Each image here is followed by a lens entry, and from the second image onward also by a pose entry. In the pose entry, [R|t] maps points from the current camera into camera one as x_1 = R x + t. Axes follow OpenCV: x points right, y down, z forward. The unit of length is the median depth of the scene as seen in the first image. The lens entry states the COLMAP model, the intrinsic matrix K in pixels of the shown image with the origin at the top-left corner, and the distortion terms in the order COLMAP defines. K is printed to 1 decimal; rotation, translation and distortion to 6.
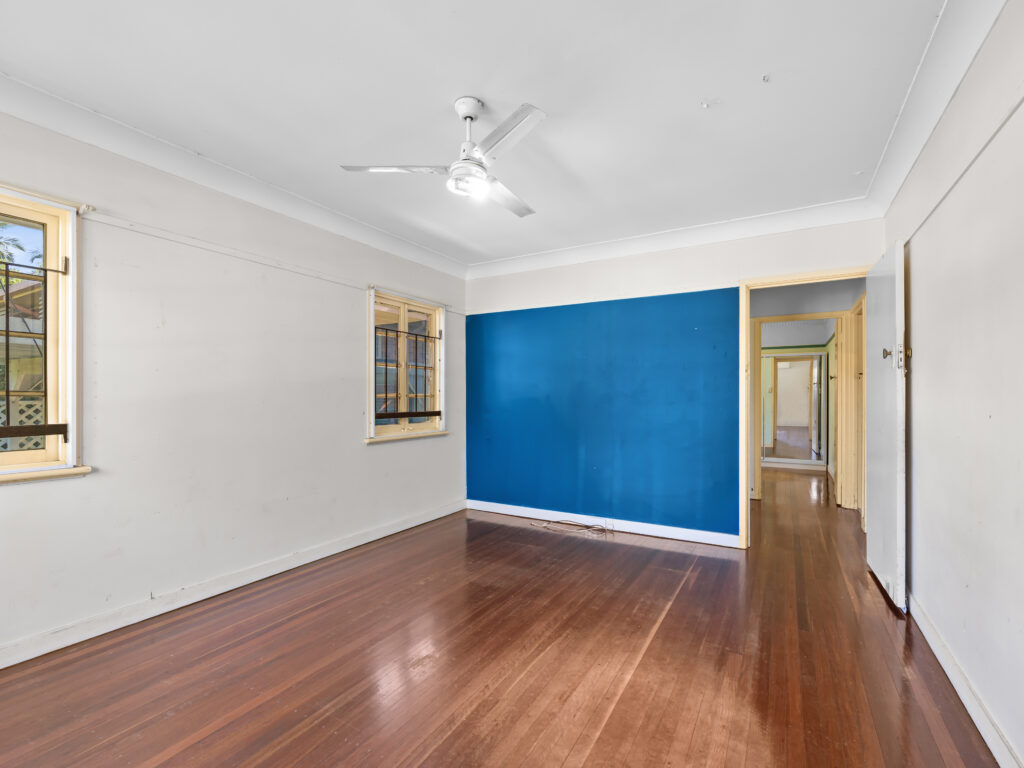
lens RADIAL K [[472.2, 0, 512.7], [0, 472.2, 398.4], [0, 0, 1]] dist [-0.000716, -0.000181]
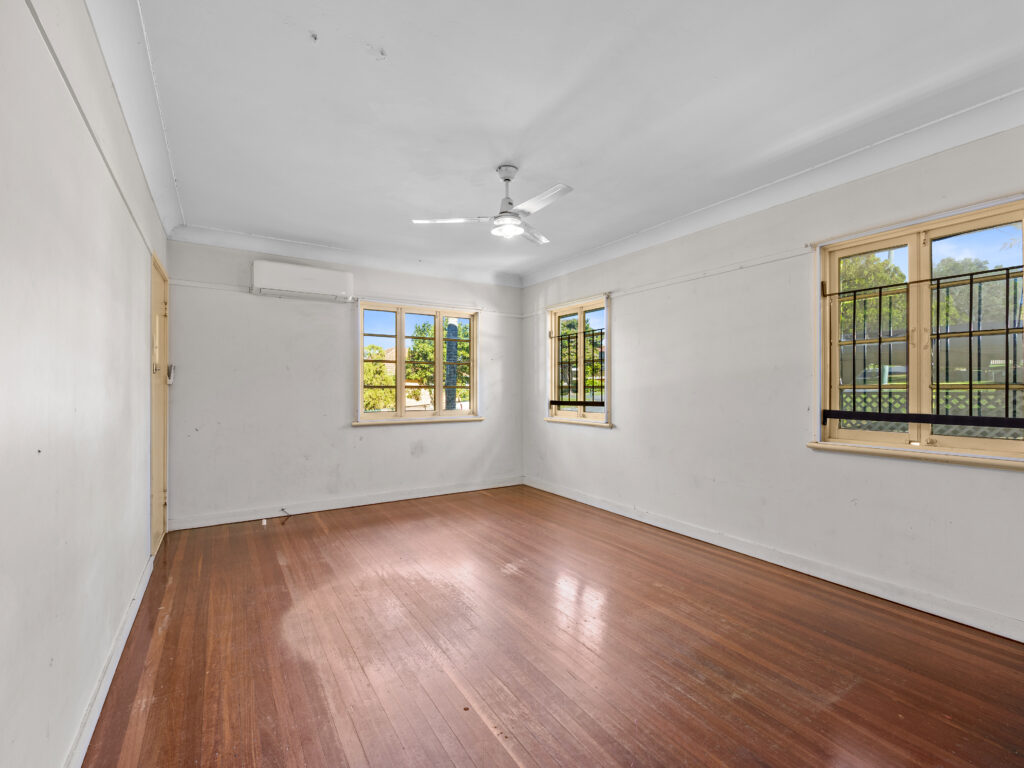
lens RADIAL K [[468.0, 0, 512.0], [0, 468.0, 384.0], [0, 0, 1]] dist [0.000410, -0.000002]
pose [[-0.466597, -0.007360, -0.884440, 0.658706], [-0.000939, 0.999969, -0.007825, -0.004301], [0.884470, -0.002821, -0.466589, 1.000312]]
